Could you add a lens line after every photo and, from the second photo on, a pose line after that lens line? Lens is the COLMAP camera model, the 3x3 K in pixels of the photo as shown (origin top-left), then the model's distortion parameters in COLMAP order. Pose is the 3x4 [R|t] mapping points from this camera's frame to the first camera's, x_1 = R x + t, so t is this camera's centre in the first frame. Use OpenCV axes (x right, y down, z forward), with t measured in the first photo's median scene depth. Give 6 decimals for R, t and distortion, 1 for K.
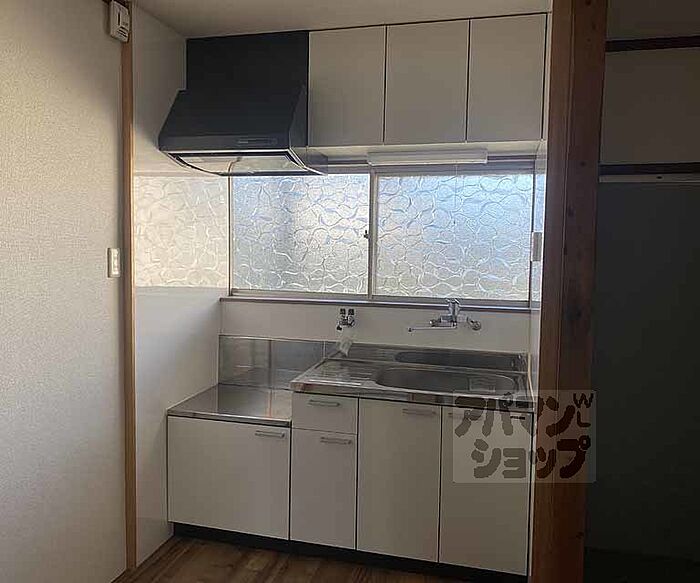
lens RADIAL K [[593.6, 0, 326.7], [0, 593.6, 283.0], [0, 0, 1]] dist [0.028645, -0.006181]
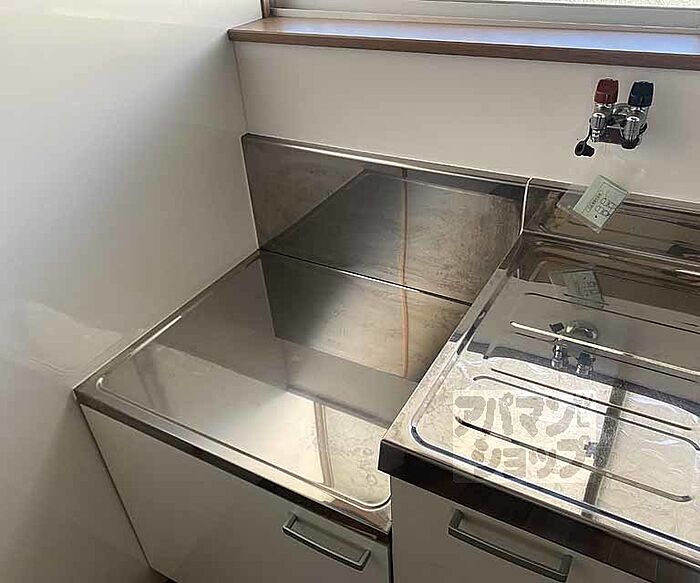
lens RADIAL K [[594.6, 0, 364.2], [0, 594.6, 272.6], [0, 0, 1]] dist [0.001861, -0.001793]
pose [[0.968876, 0.068626, -0.237845, -0.010252], [0.055608, 0.875912, 0.479255, -0.015631], [0.241220, -0.477565, 0.844834, 0.698735]]
